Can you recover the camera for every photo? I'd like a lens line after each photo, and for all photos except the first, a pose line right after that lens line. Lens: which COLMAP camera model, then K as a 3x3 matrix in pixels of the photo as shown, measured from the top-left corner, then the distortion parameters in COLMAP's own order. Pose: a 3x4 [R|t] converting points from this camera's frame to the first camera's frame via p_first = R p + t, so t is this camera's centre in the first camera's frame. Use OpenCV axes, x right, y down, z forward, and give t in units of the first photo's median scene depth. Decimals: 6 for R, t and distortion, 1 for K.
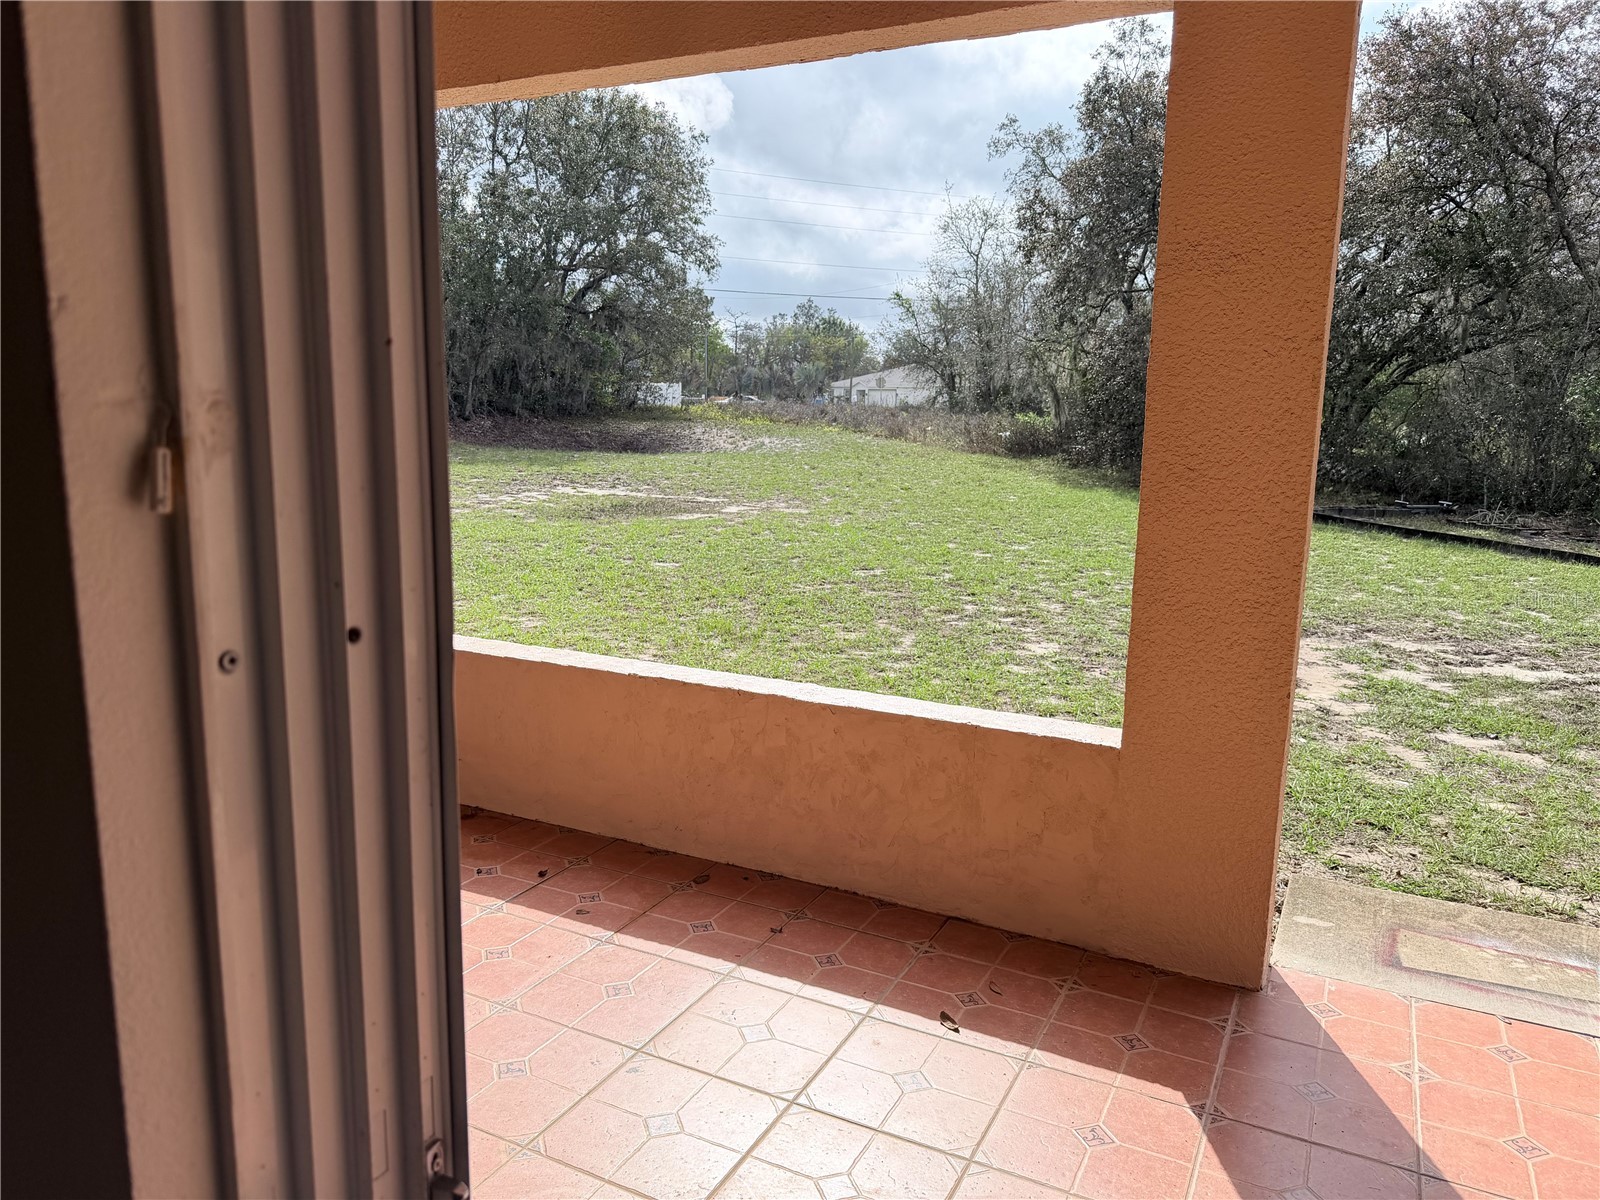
lens RADIAL K [[1120.3, 0, 818.3], [0, 1120.3, 596.7], [0, 0, 1]] dist [0.095476, -0.142816]
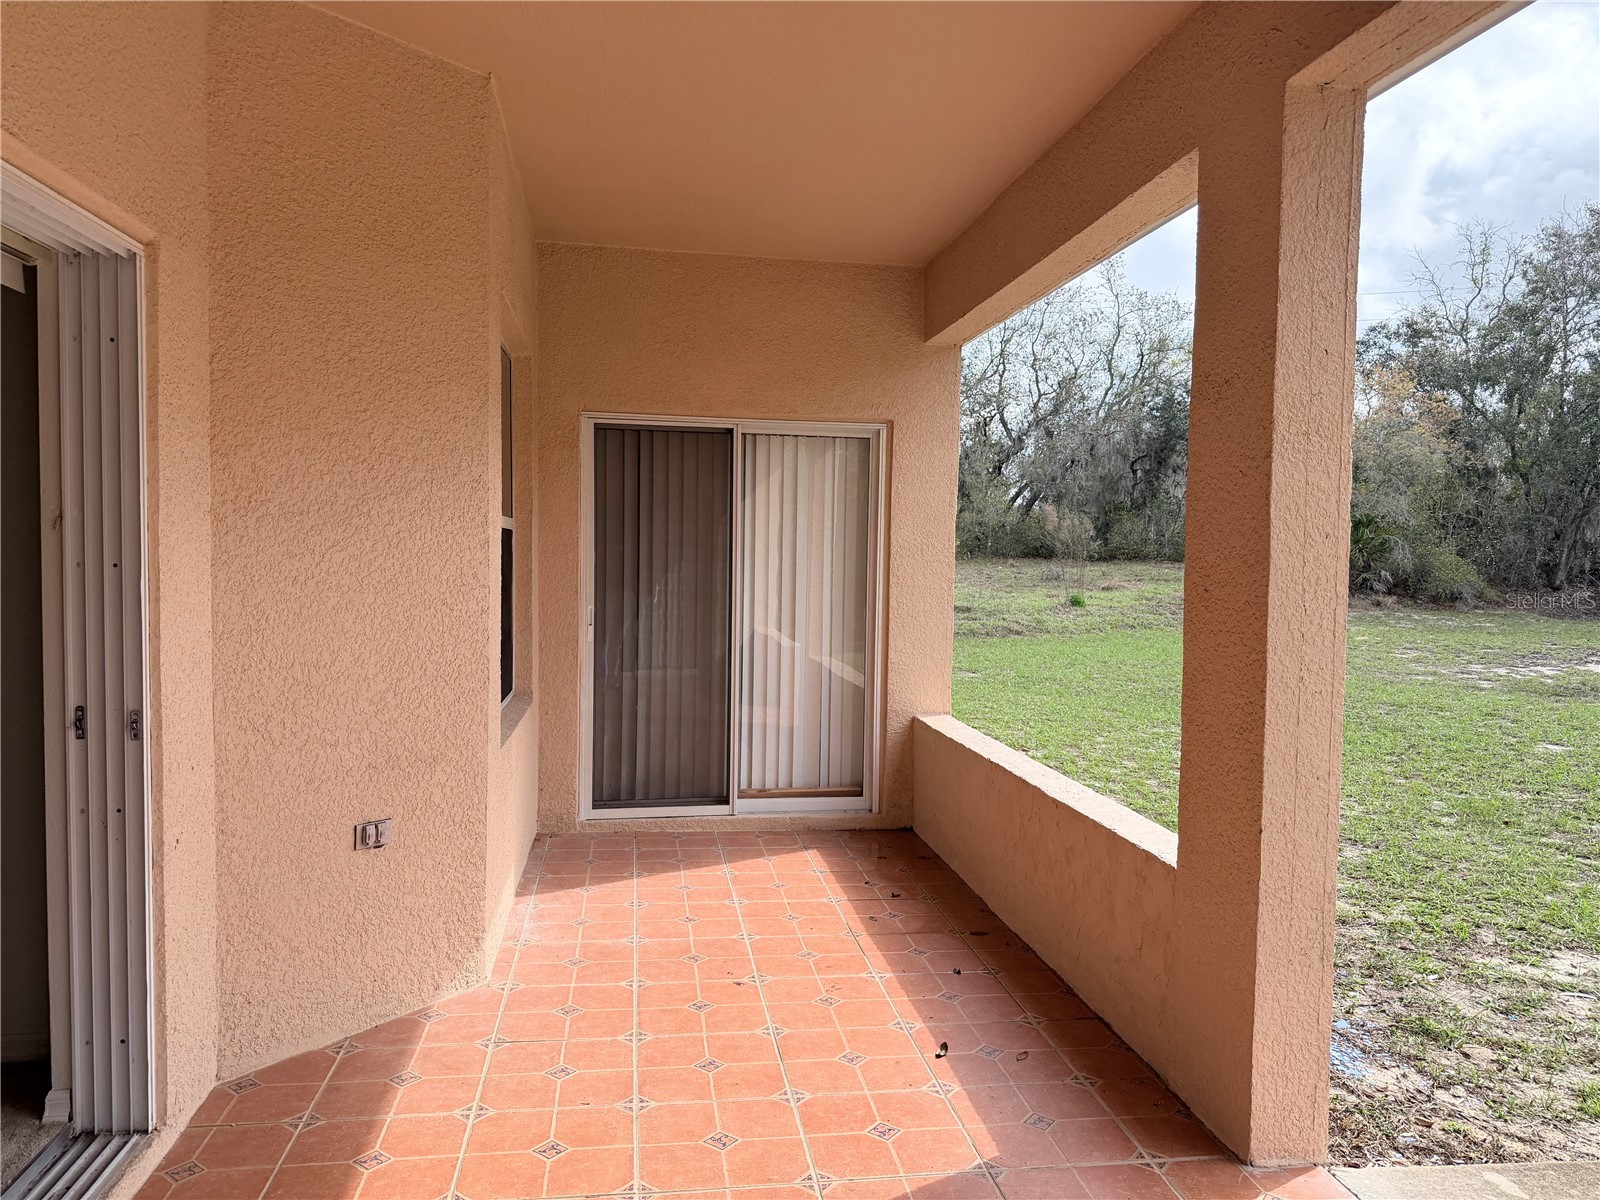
lens RADIAL K [[1115.5, 0, 802.4], [0, 1115.5, 604.2], [0, 0, 1]] dist [0.082019, -0.145820]
pose [[0.583500, 0.025751, -0.811705, 0.815139], [-0.141055, 0.987519, -0.070070, 0.018222], [0.799770, 0.155381, 0.579849, 0.116135]]
